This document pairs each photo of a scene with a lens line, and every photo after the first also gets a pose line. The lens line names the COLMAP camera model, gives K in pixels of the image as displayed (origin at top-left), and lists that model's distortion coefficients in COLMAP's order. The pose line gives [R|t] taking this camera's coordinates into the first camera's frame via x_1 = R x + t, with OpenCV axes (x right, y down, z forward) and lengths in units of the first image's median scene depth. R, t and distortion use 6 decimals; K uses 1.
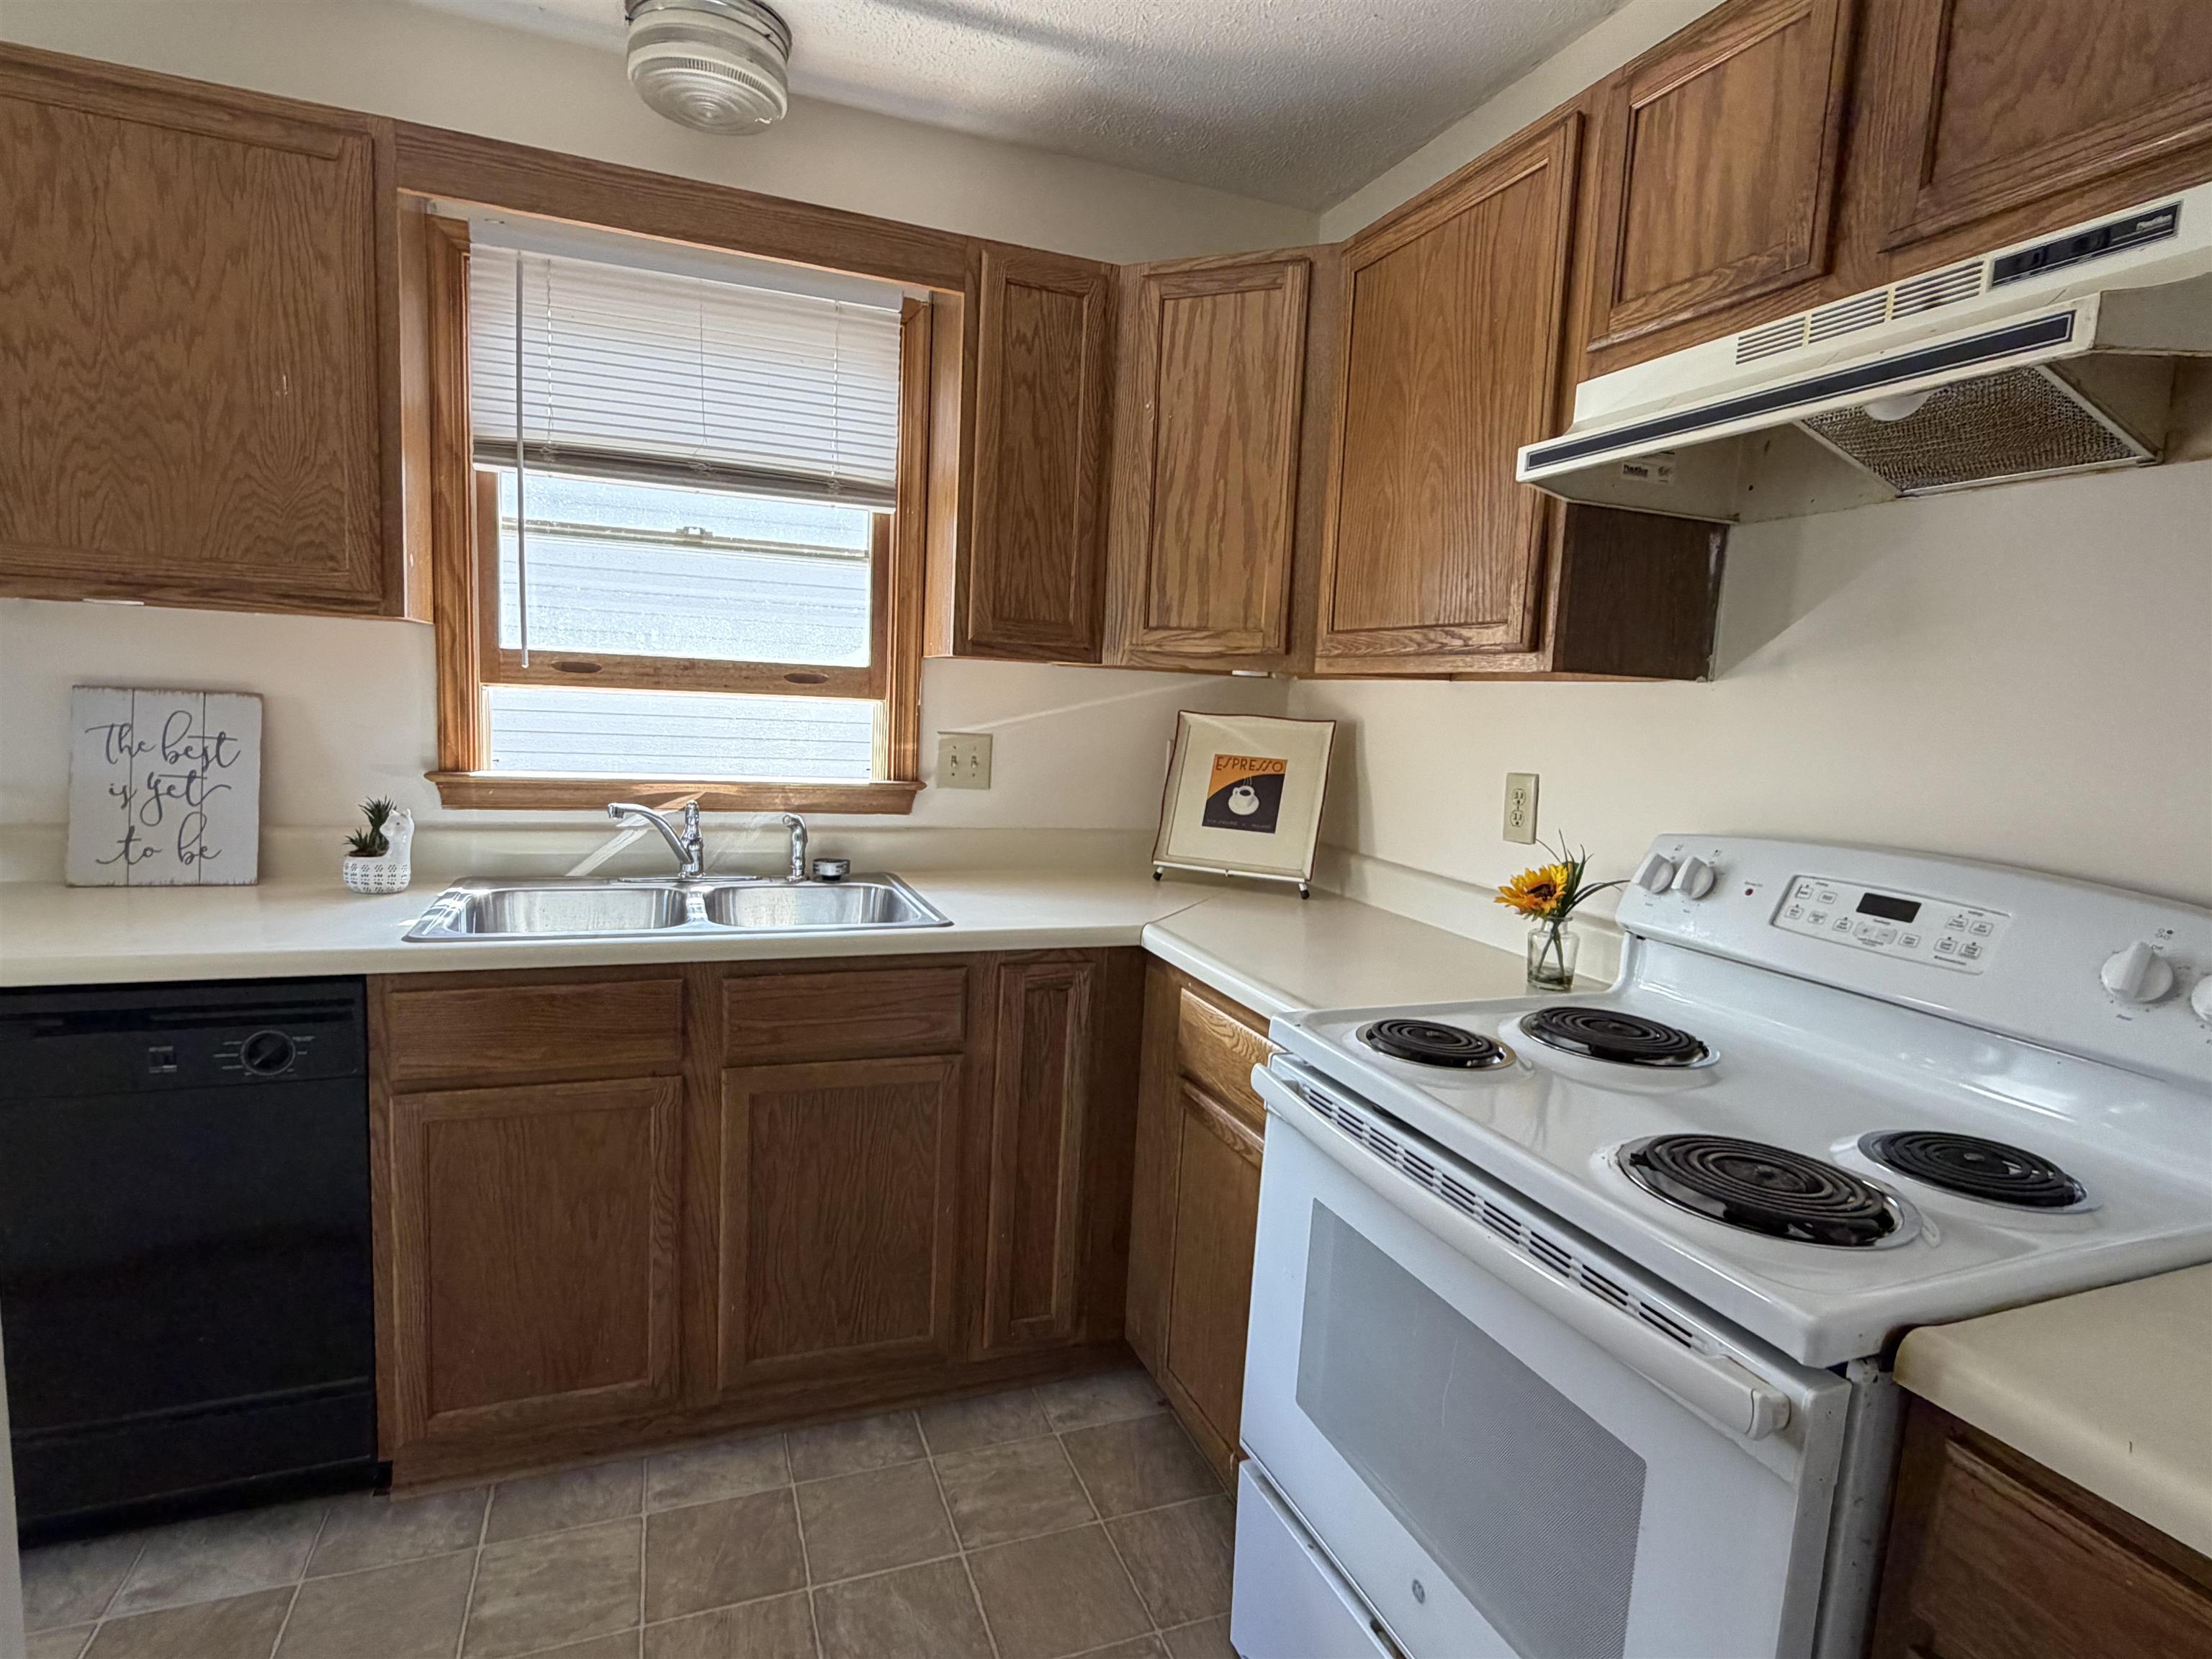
lens RADIAL K [[1151.6, 0, 1110.1], [0, 1151.6, 837.4], [0, 0, 1]] dist [-0.002662, 0.002254]
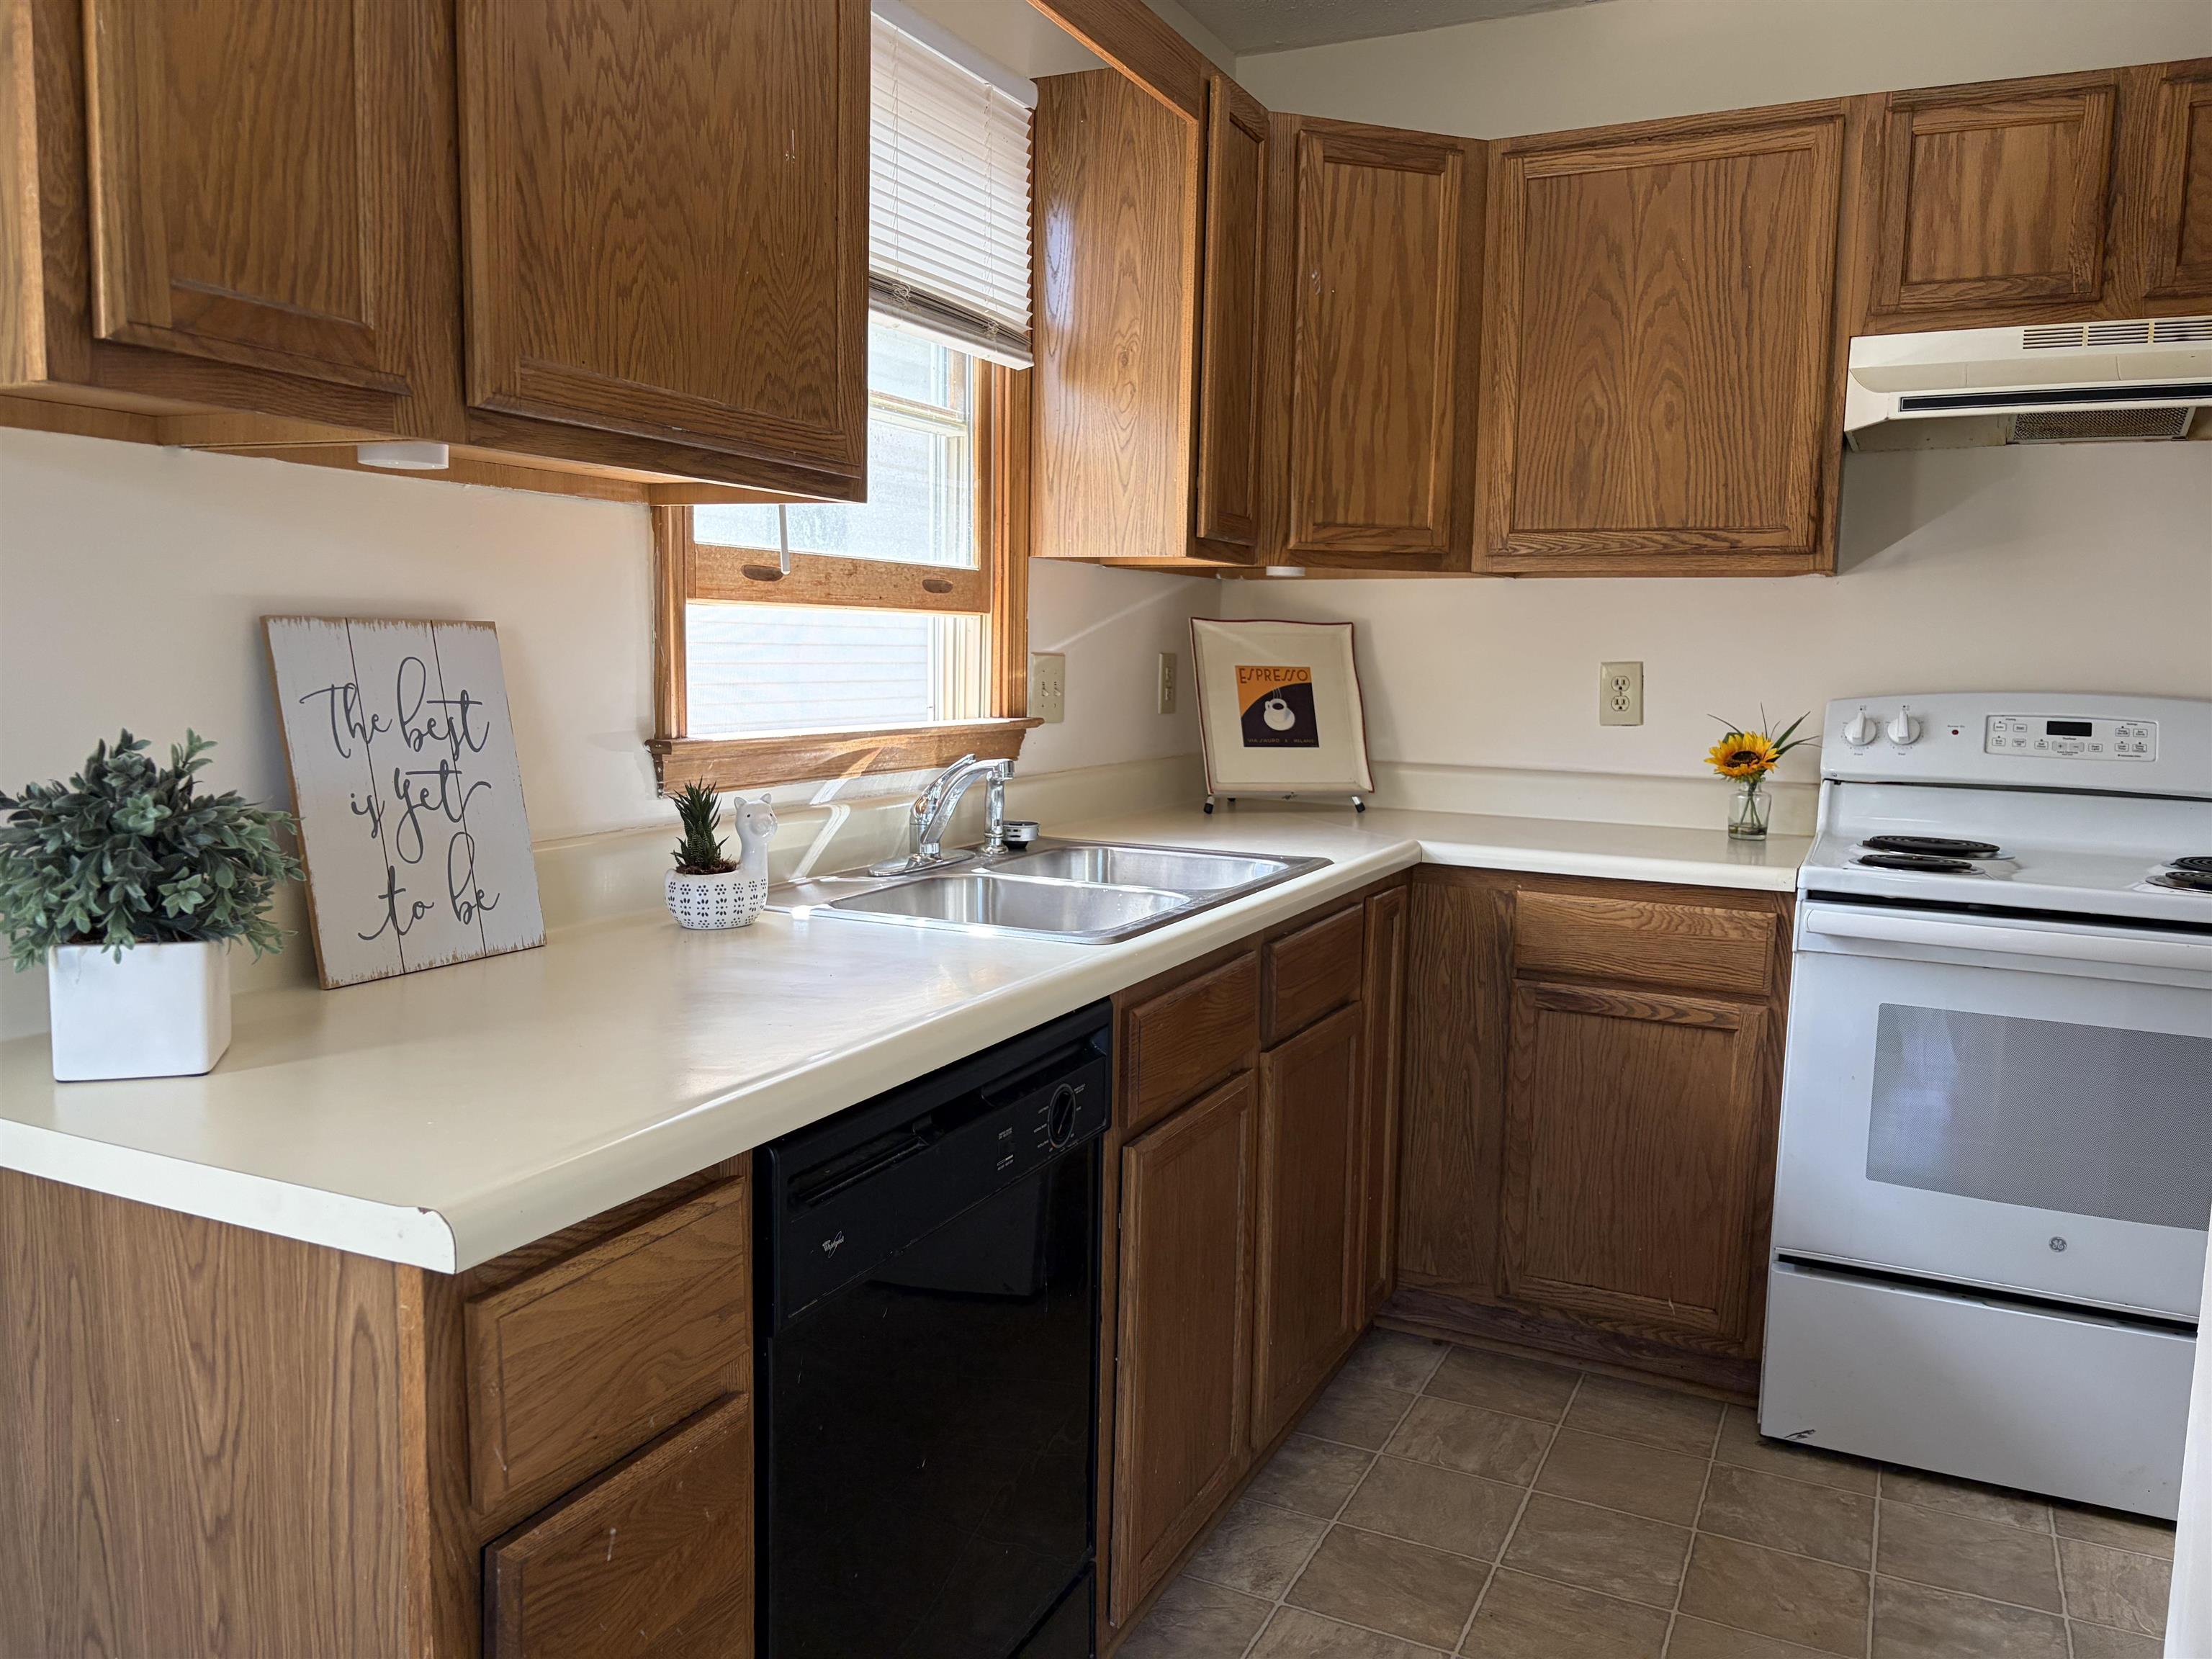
lens RADIAL K [[1675.1, 0, 1097.4], [0, 1675.1, 839.4], [0, 0, 1]] dist [0.028352, -0.030983]
pose [[0.731685, -0.115900, 0.671718, -1.129786], [0.102122, 0.992955, 0.060089, -0.036529], [-0.673950, 0.024631, 0.738366, 0.167498]]
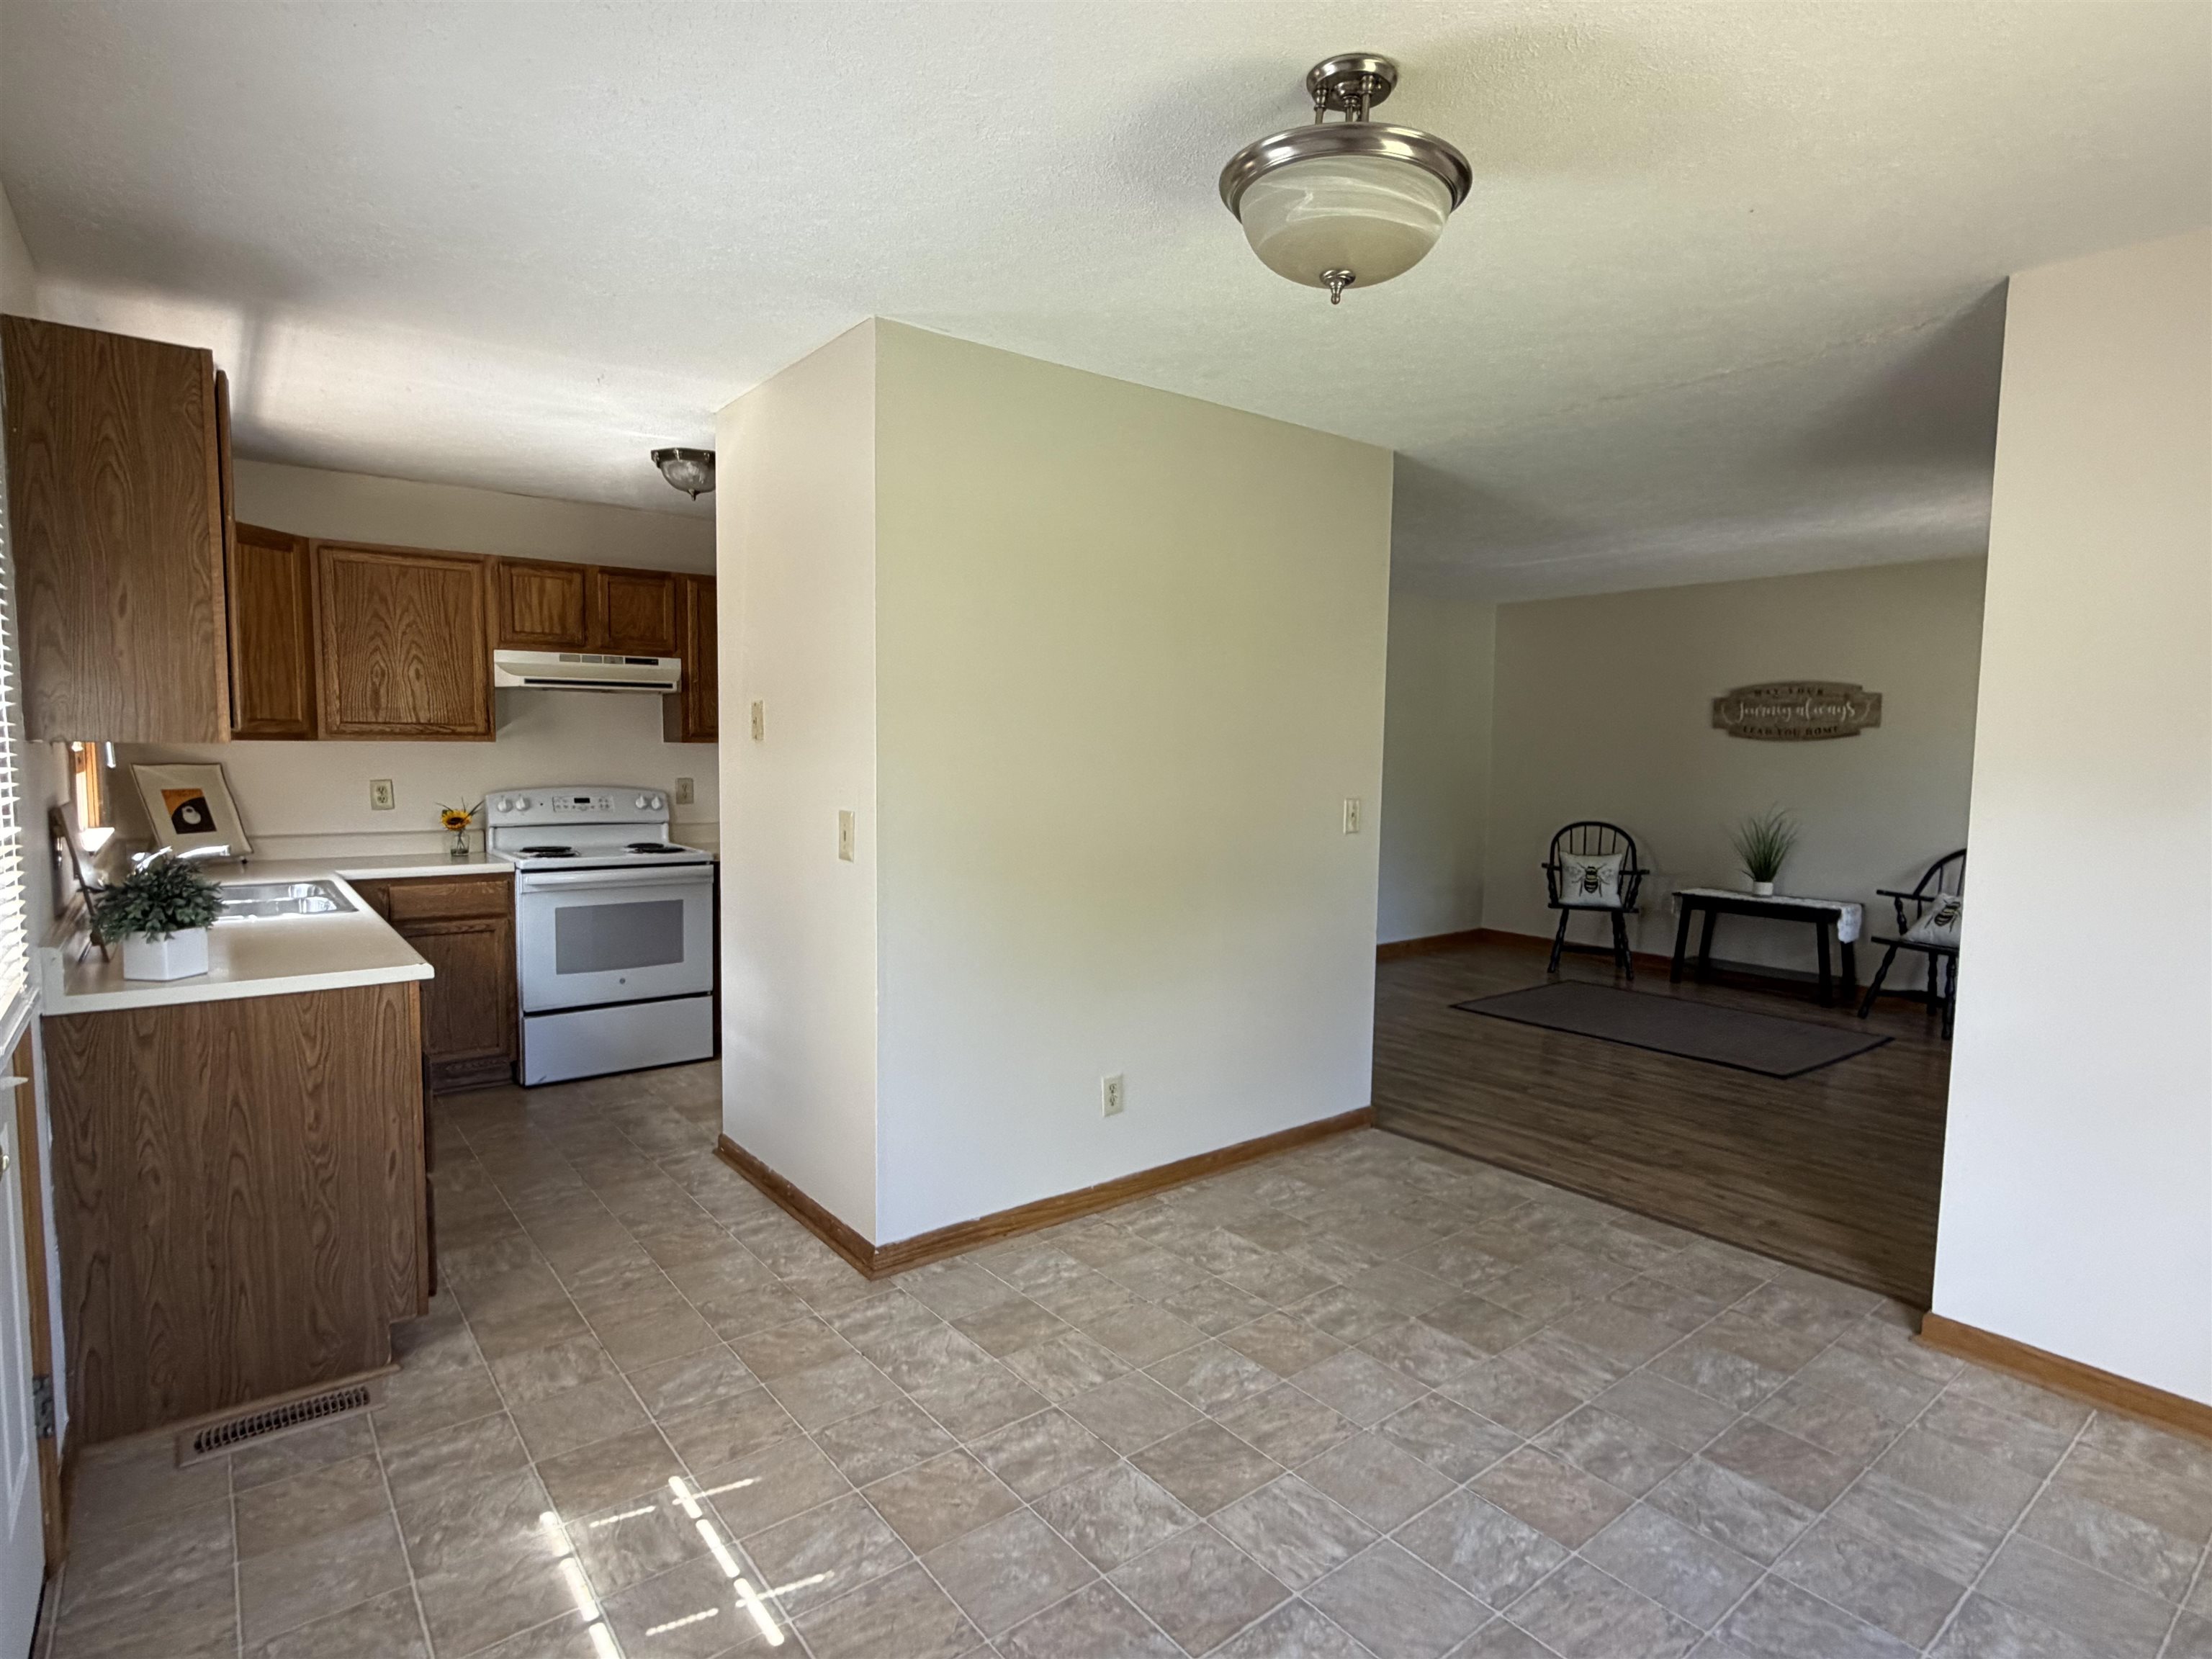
lens RADIAL K [[1151.6, 0, 1101.3], [0, 1151.6, 837.6], [0, 0, 1]] dist [-0.002662, 0.002254]
pose [[-0.287625, -0.132124, 0.948586, -2.345762], [0.090990, 0.982189, 0.164394, -0.196456], [-0.953411, 0.133596, -0.270481, 0.266152]]
